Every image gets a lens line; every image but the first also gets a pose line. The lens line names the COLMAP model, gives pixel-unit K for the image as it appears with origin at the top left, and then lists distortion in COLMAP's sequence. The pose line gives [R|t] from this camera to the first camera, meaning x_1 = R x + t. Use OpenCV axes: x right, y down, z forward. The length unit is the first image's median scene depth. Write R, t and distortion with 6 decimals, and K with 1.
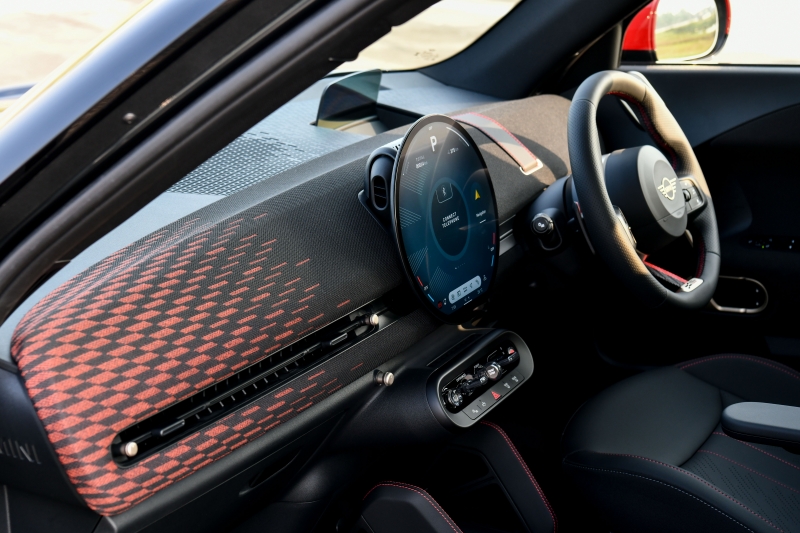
lens RADIAL K [[1590.8, 0, 401.0], [0, 1590.8, 267.7], [0, 0, 1]] dist [0.200012, 0.000000]
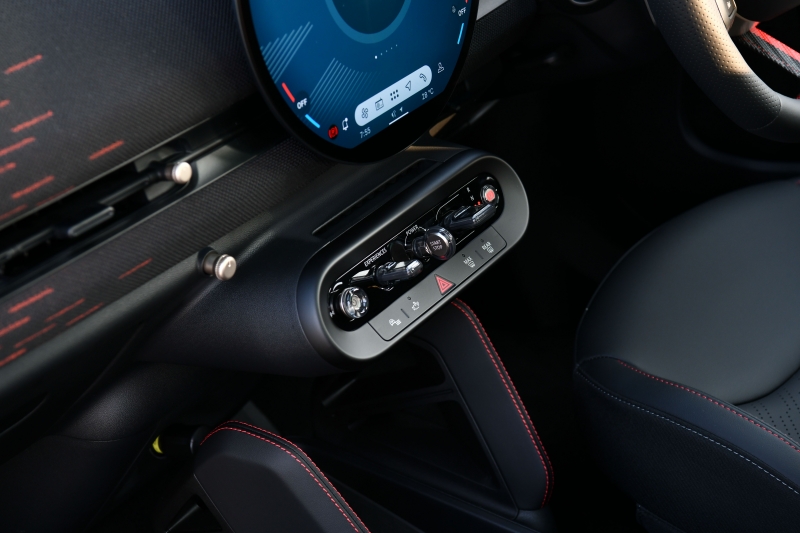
lens RADIAL K [[1750.6, 0, 401.8], [0, 1750.6, 267.3], [0, 0, 1]] dist [-0.112896, 0.000000]
pose [[0.994174, 0.075513, -0.076921, 0.094394], [-0.054932, 0.968917, 0.241209, -0.073768], [0.092744, -0.235578, 0.967420, 0.425705]]
